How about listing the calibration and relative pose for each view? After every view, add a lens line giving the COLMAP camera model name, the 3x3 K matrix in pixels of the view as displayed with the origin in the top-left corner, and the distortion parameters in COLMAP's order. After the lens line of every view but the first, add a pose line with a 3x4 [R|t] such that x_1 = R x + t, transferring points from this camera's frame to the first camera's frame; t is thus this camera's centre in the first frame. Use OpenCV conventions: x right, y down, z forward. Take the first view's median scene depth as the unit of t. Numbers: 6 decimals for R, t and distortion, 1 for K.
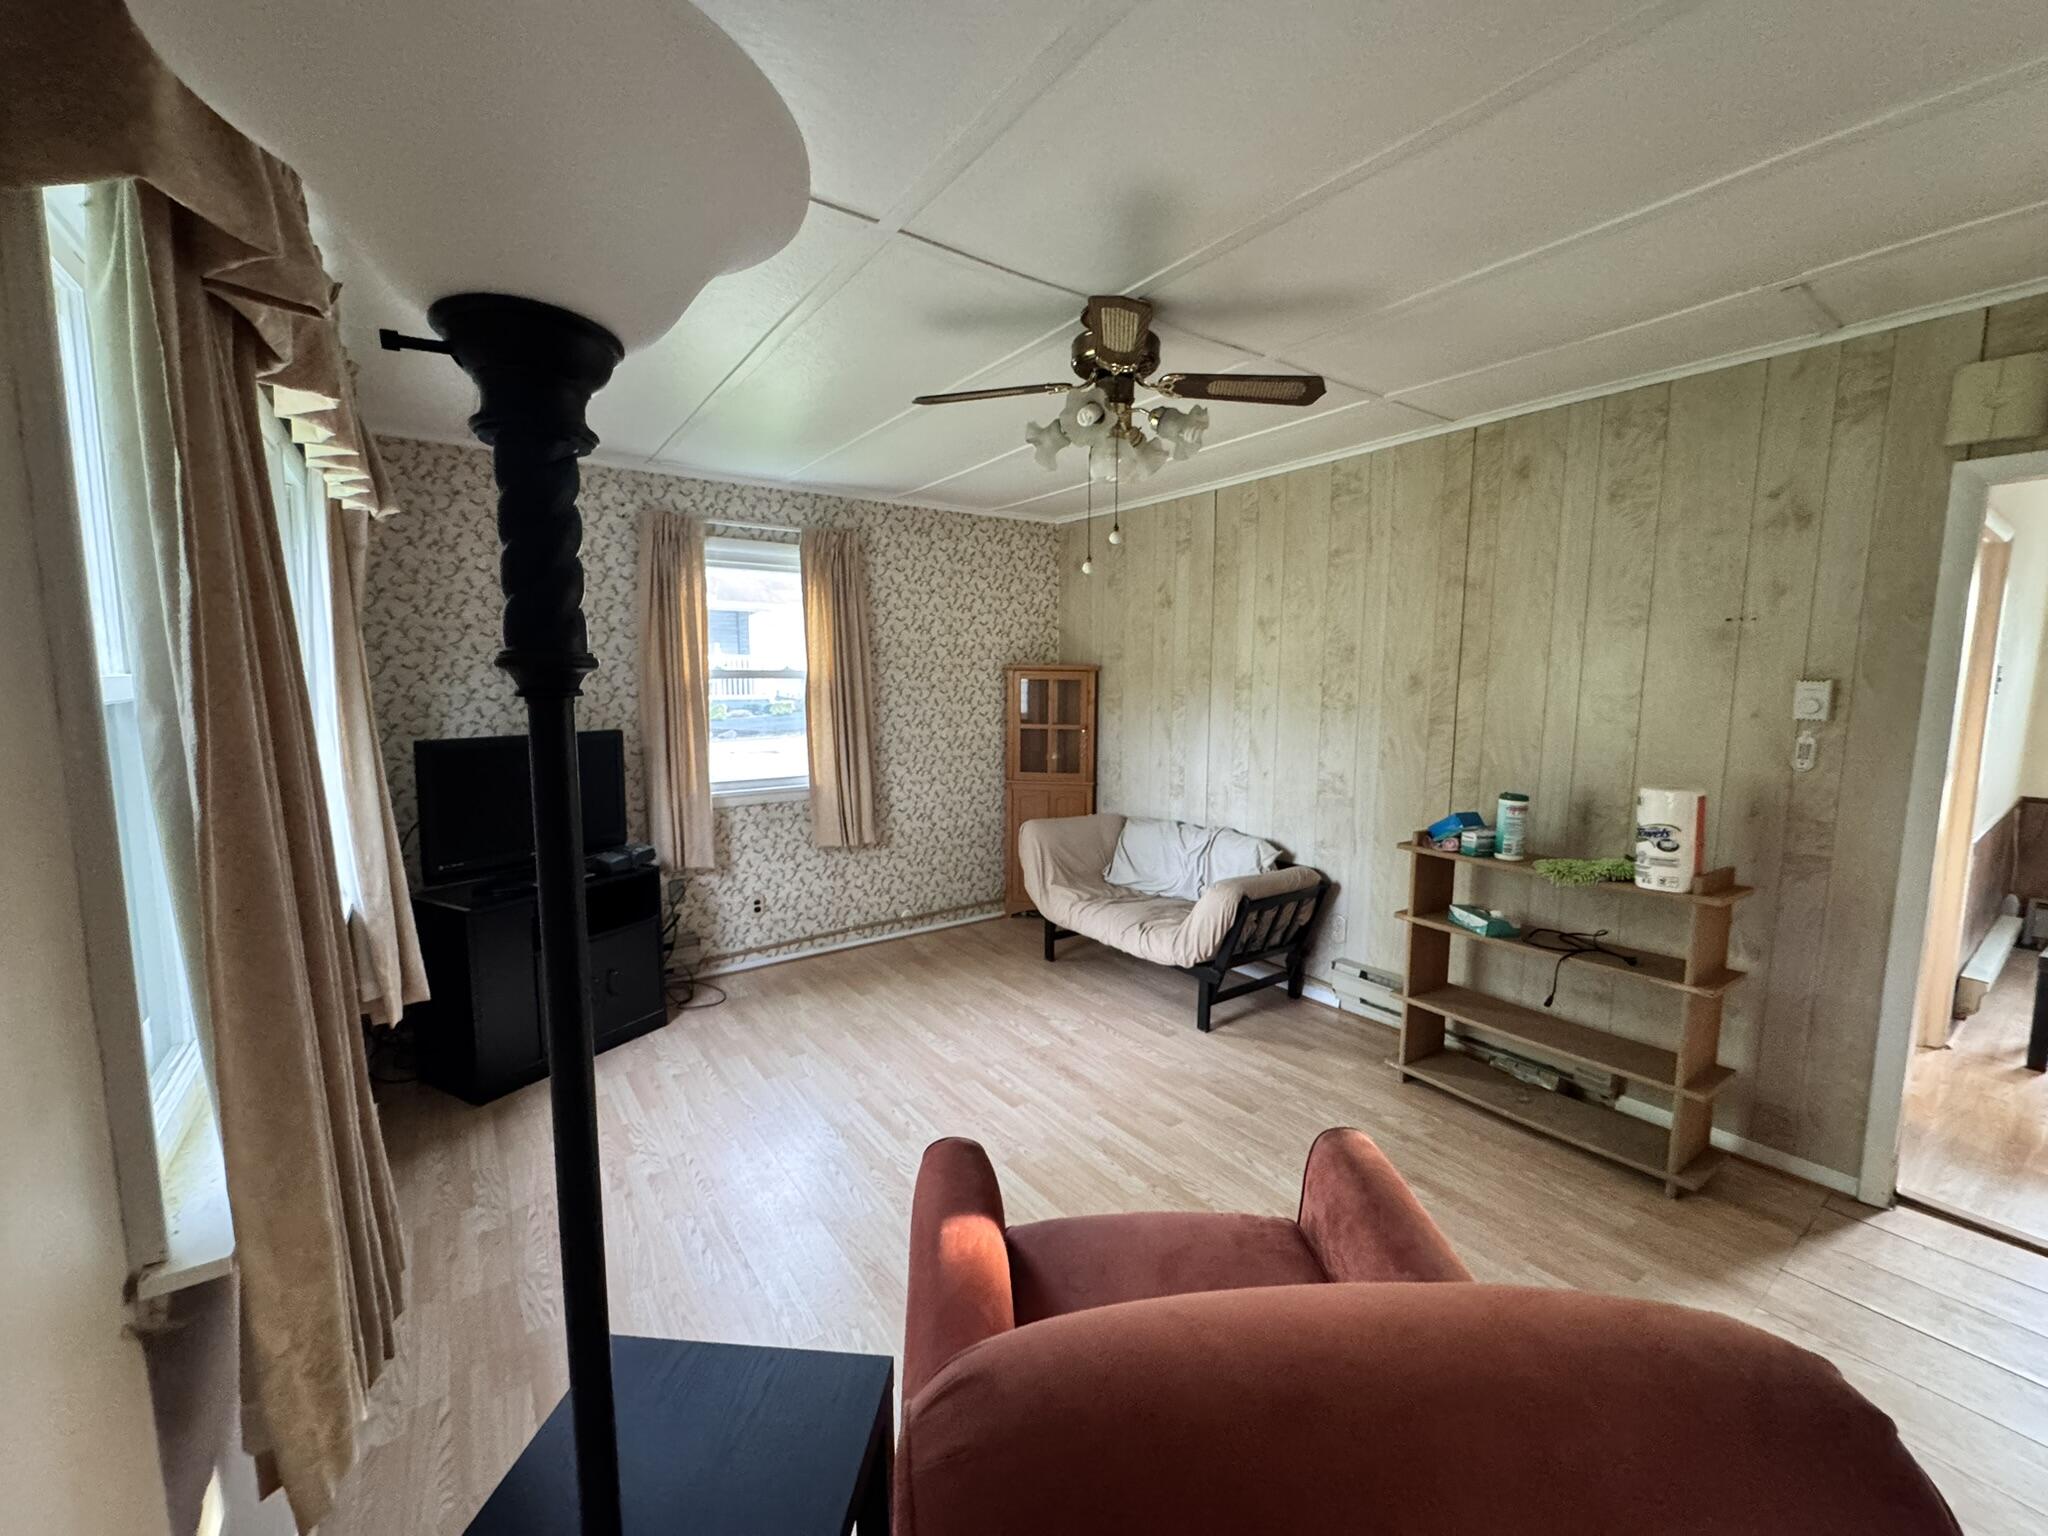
lens RADIAL K [[815.8, 0, 1024.0], [0, 815.8, 768.0], [0, 0, 1]] dist [-0.000853, -0.000357]
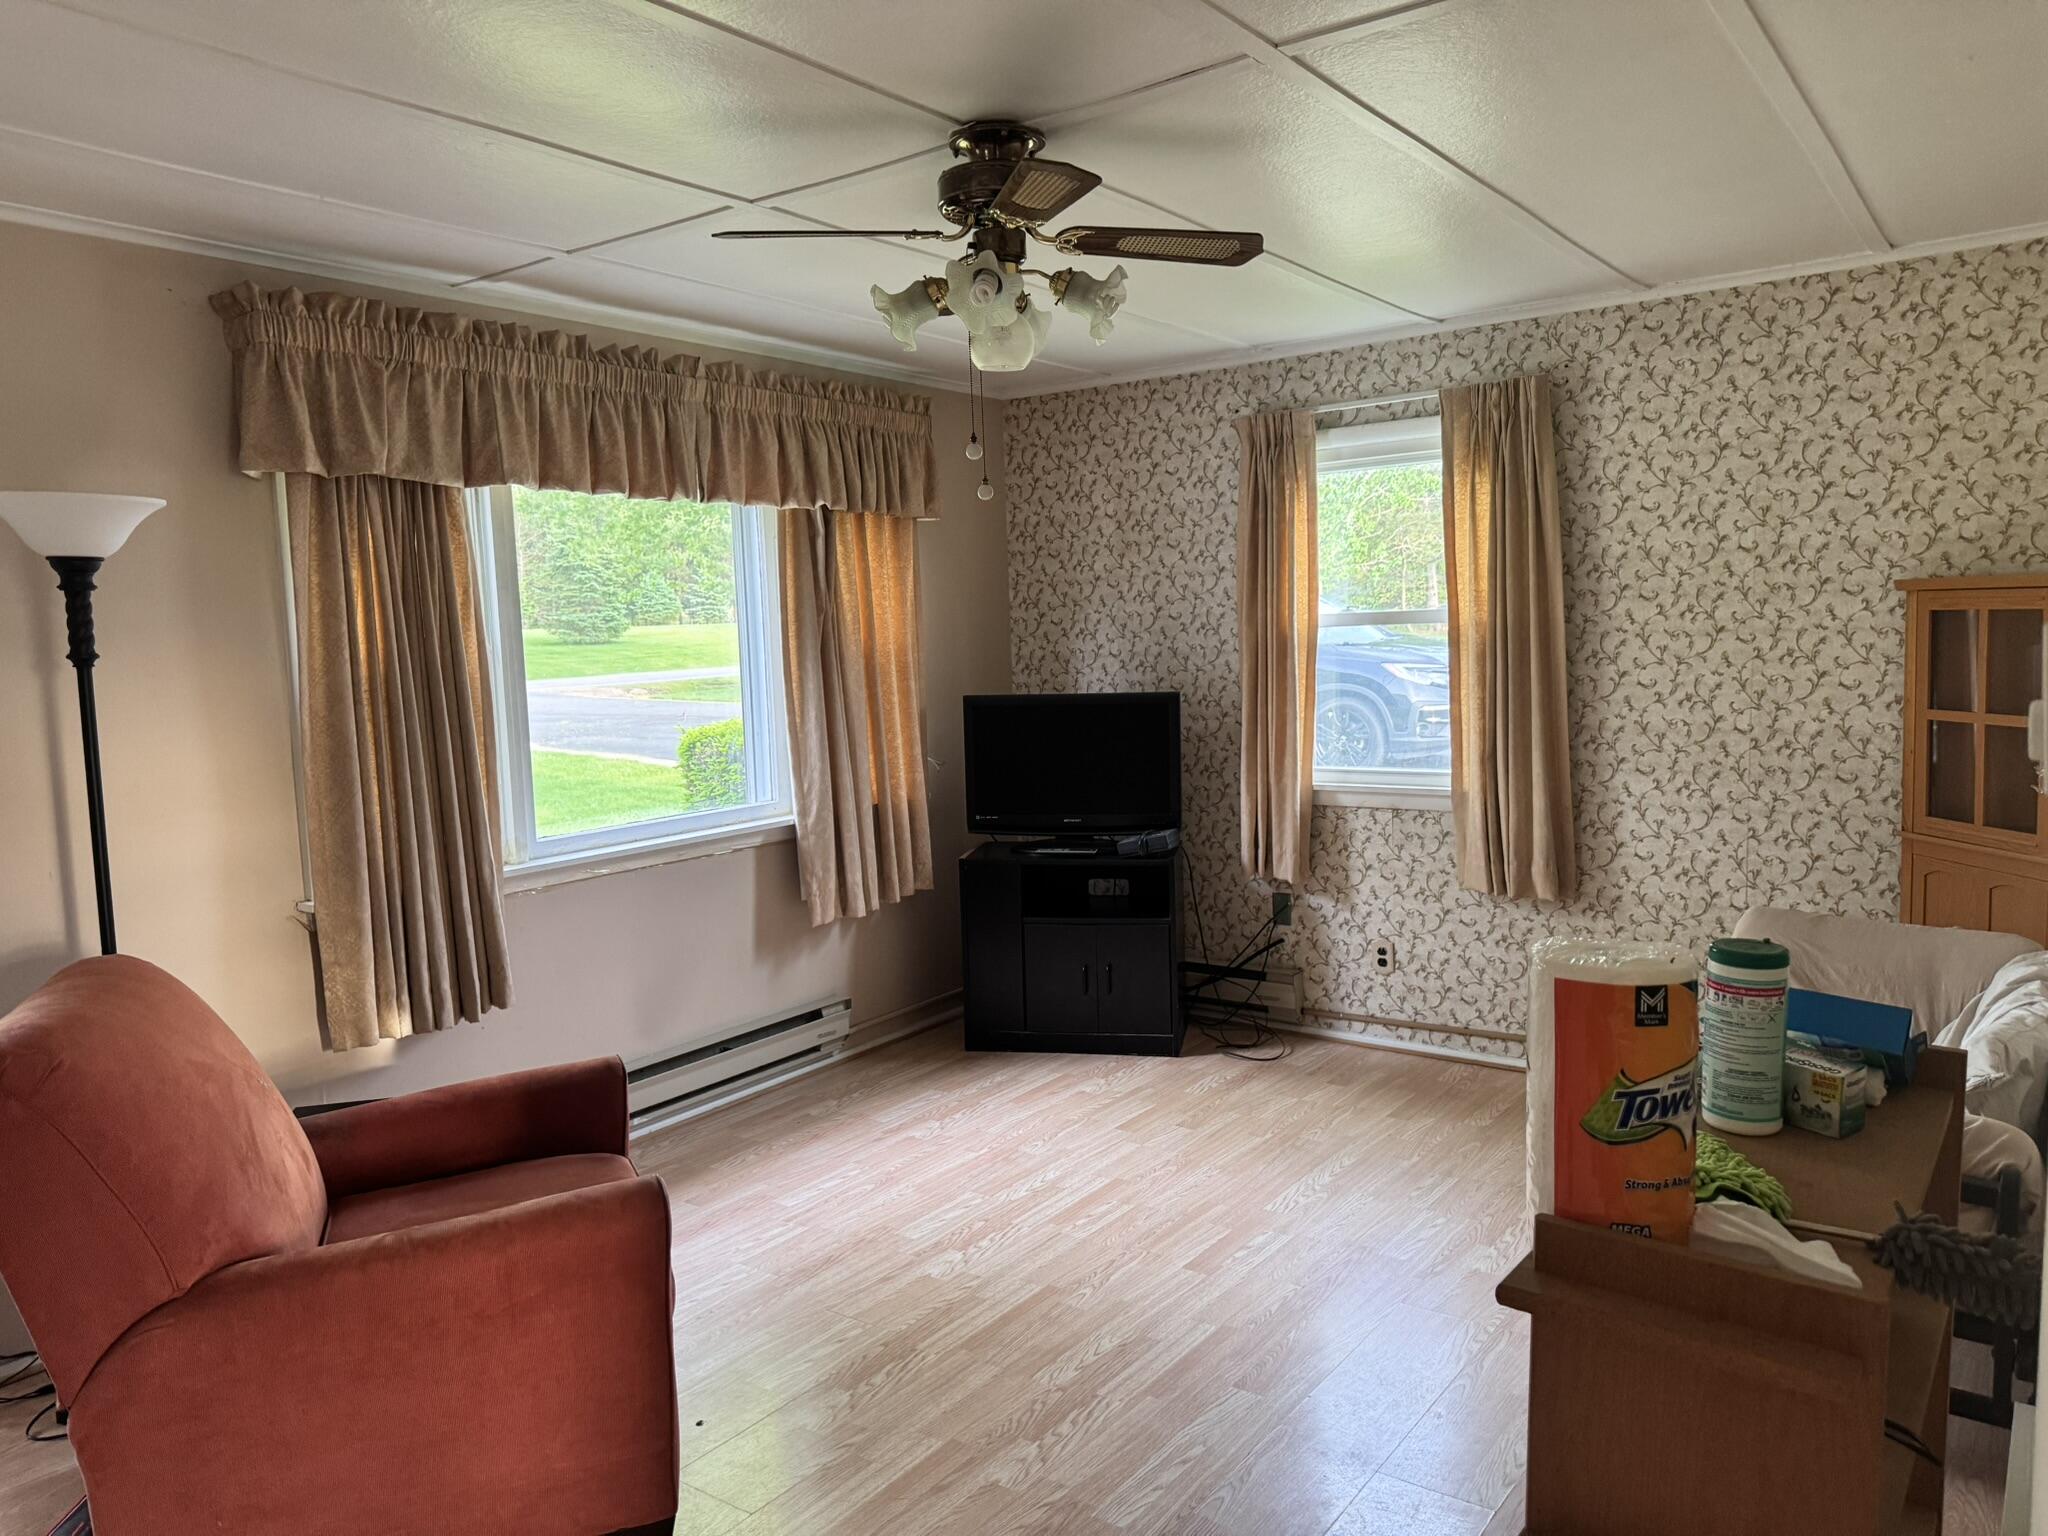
lens RADIAL K [[1430.6, 0, 1017.8], [0, 1430.6, 770.6], [0, 0, 1]] dist [0.132810, -0.236295]
pose [[0.306644, 0.081553, -0.948324, 0.725094], [-0.076482, 0.995212, 0.060855, -0.037095], [0.948747, 0.053869, 0.311413, 0.330929]]
